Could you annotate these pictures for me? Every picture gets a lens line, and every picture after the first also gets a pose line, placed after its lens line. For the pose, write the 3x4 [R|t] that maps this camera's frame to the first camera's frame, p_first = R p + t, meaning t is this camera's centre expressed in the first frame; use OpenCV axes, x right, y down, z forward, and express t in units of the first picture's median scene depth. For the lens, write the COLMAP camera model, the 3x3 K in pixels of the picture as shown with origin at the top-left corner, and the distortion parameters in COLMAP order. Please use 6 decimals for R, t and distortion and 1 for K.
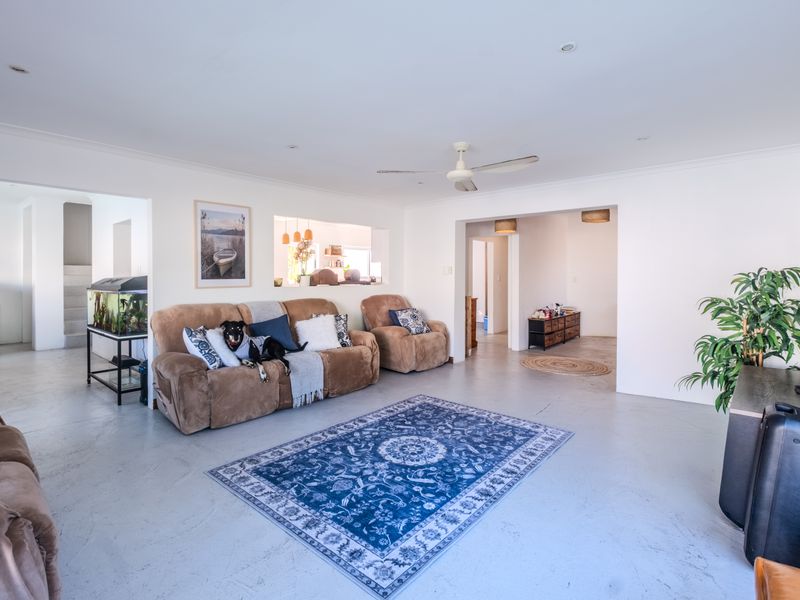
lens RADIAL K [[390.9, 0, 396.8], [0, 390.9, 298.5], [0, 0, 1]] dist [0.003799, -0.000961]
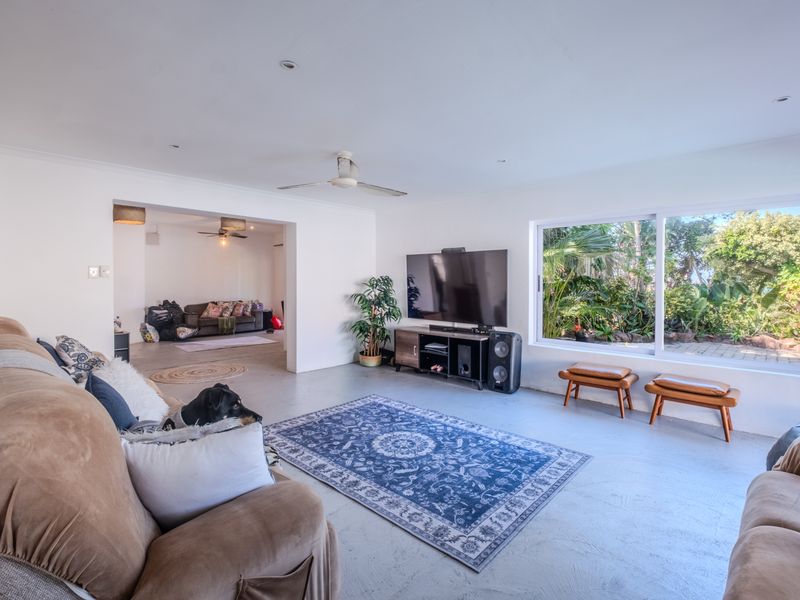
lens RADIAL K [[390.9, 0, 396.6], [0, 390.9, 296.9], [0, 0, 1]] dist [0.003799, -0.000961]
pose [[0.060588, -0.047019, 0.997055, -1.050935], [0.057695, 0.997385, 0.043529, -0.060586], [-0.996494, 0.054887, 0.063143, 0.979754]]
